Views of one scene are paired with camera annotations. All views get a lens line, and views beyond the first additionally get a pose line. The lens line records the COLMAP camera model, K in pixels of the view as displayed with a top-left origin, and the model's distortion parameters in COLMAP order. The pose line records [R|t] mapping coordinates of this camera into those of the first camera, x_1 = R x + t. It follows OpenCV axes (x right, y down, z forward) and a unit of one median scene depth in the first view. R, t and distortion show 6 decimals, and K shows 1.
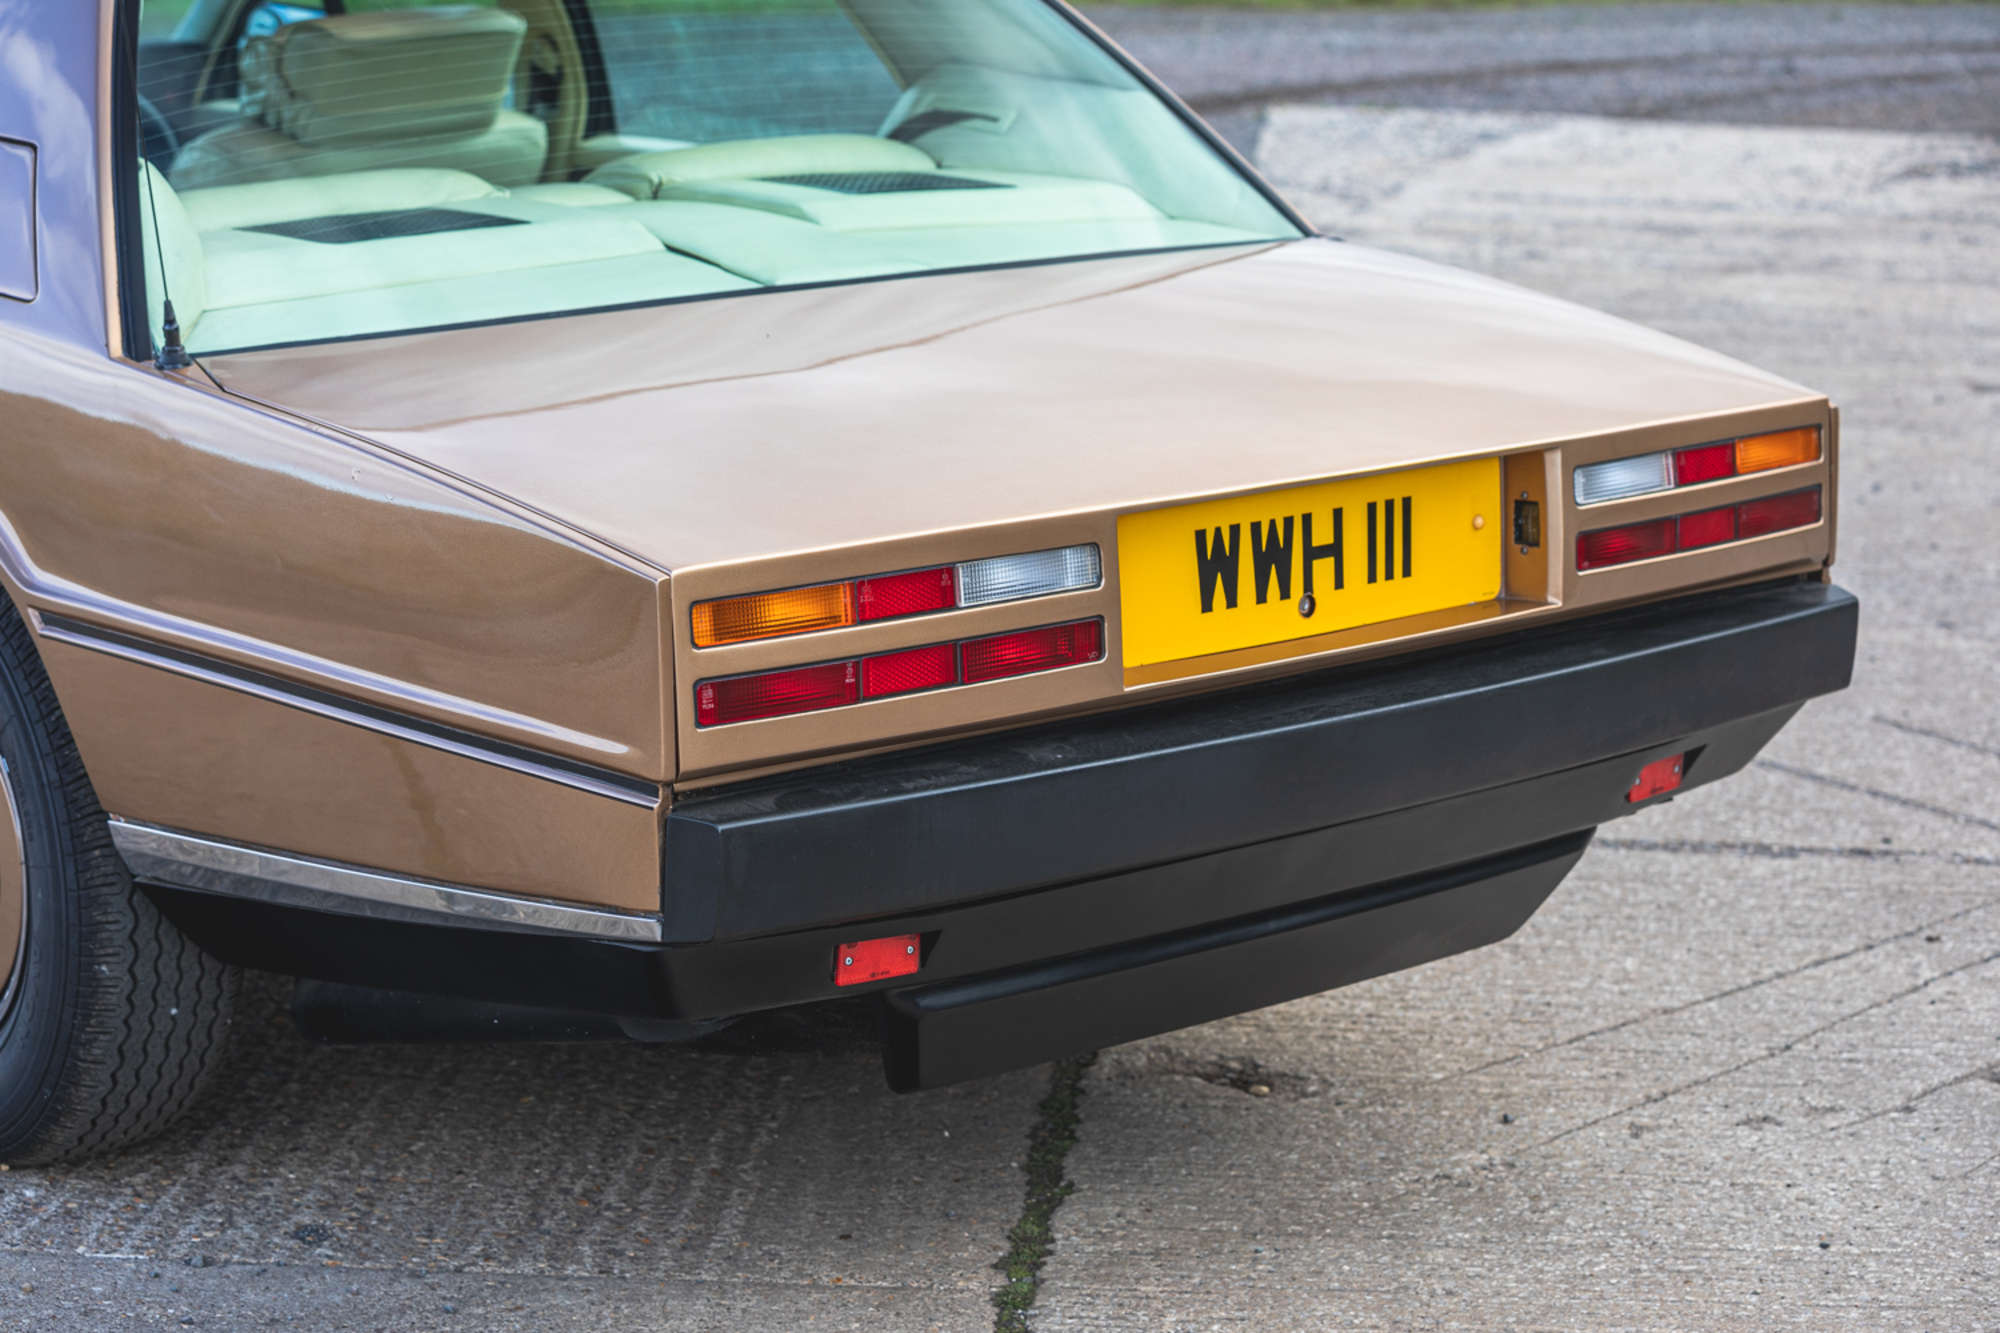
lens RADIAL K [[4193.7, 0, 1000.0], [0, 4193.7, 666.5], [0, 0, 1]] dist [-0.343678, 0.062777]
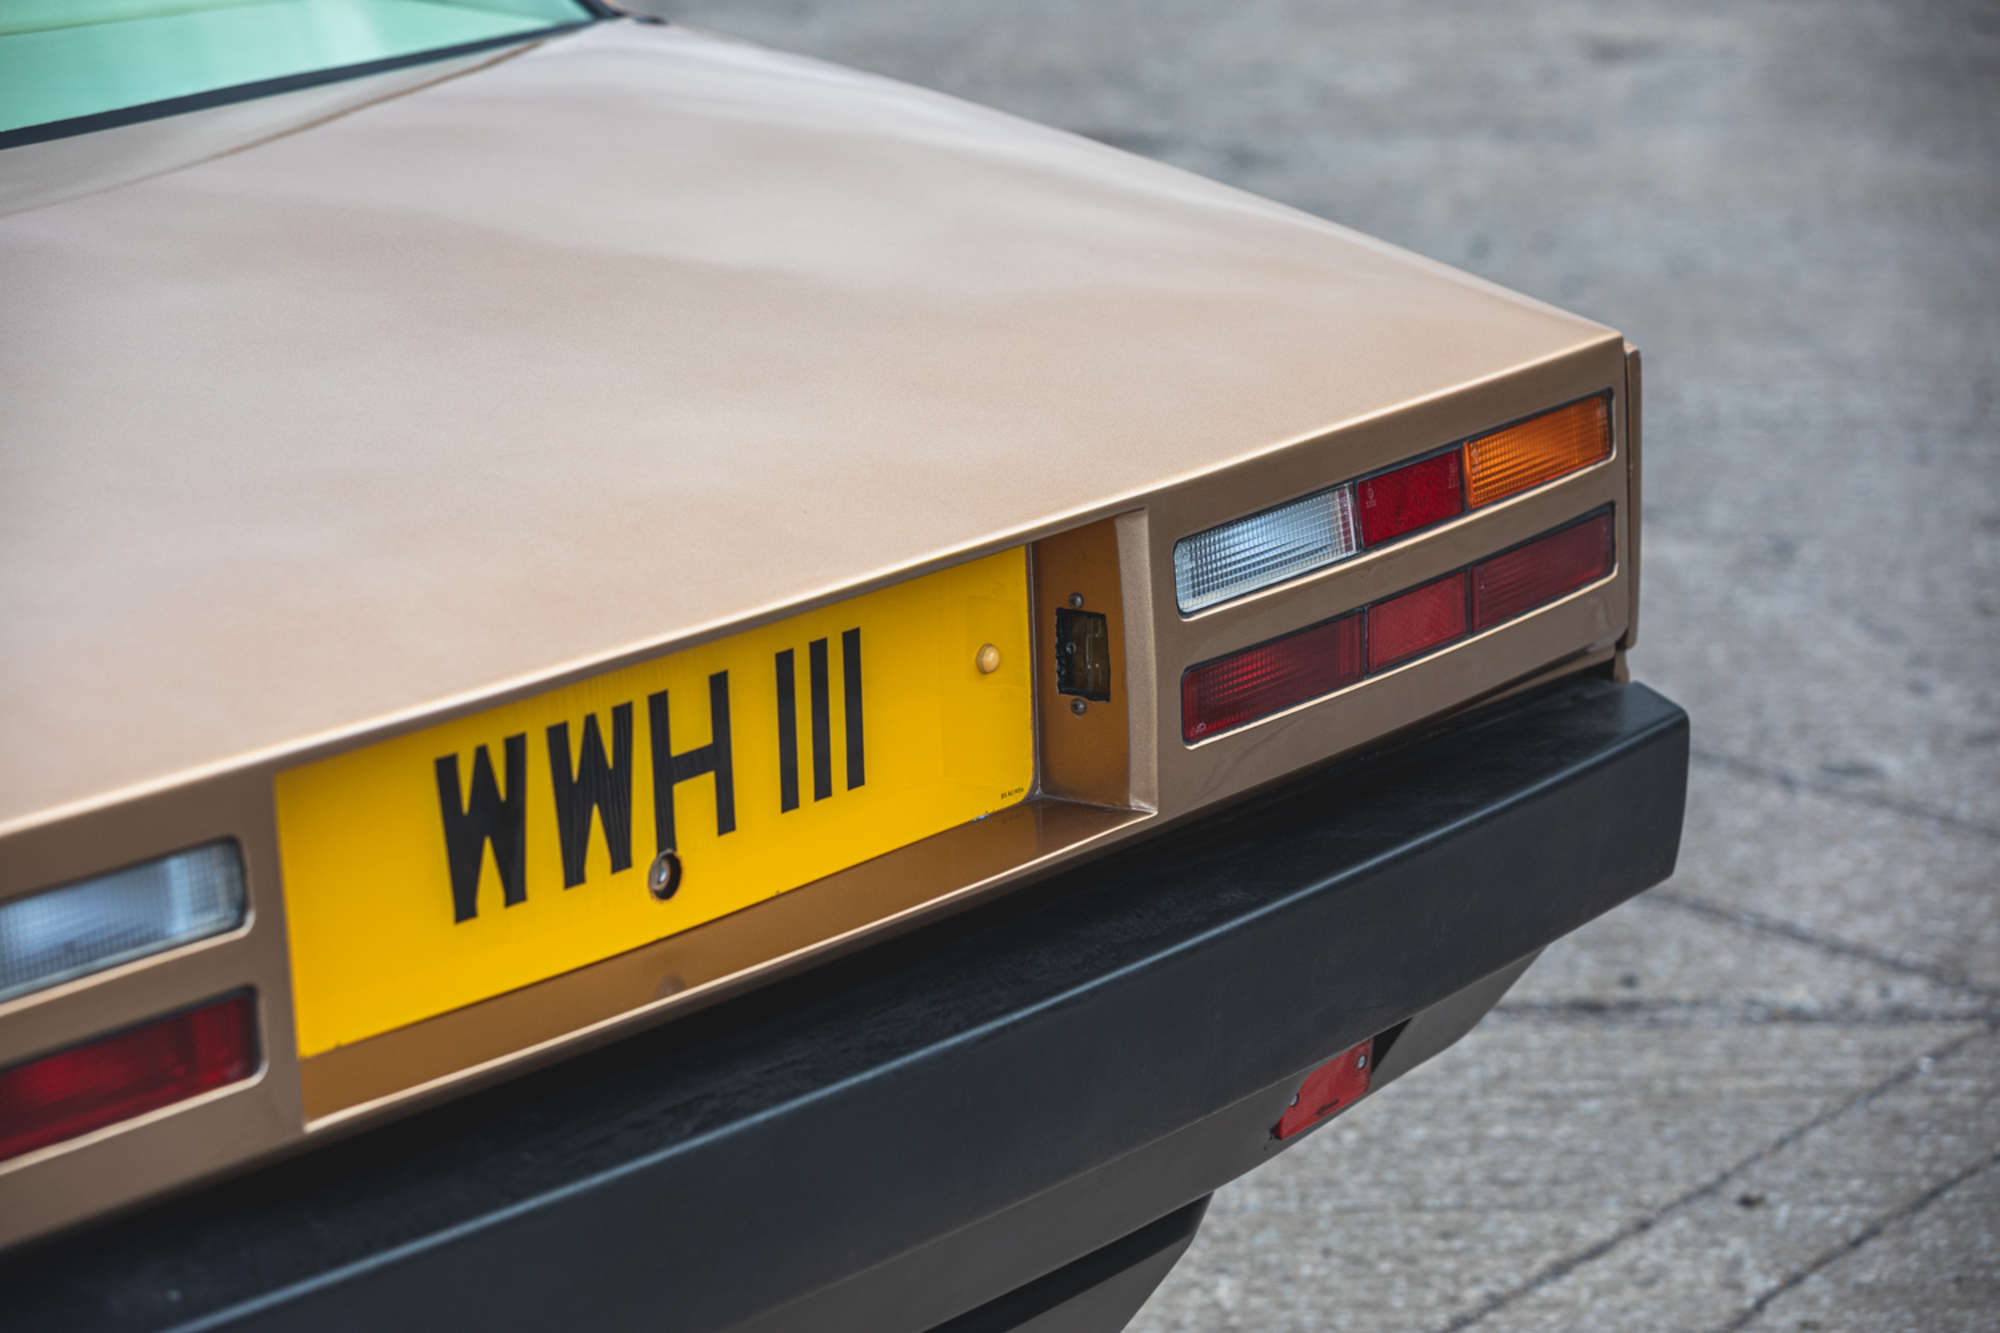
lens RADIAL K [[5782.7, 0, 1000.0], [0, 5782.7, 666.5], [0, 0, 1]] dist [-0.060407, -1.373317]
pose [[0.987229, -0.045447, 0.152687, 0.006928], [0.036654, 0.997530, 0.059921, -0.059752], [-0.155033, -0.053559, 0.986456, 0.242654]]
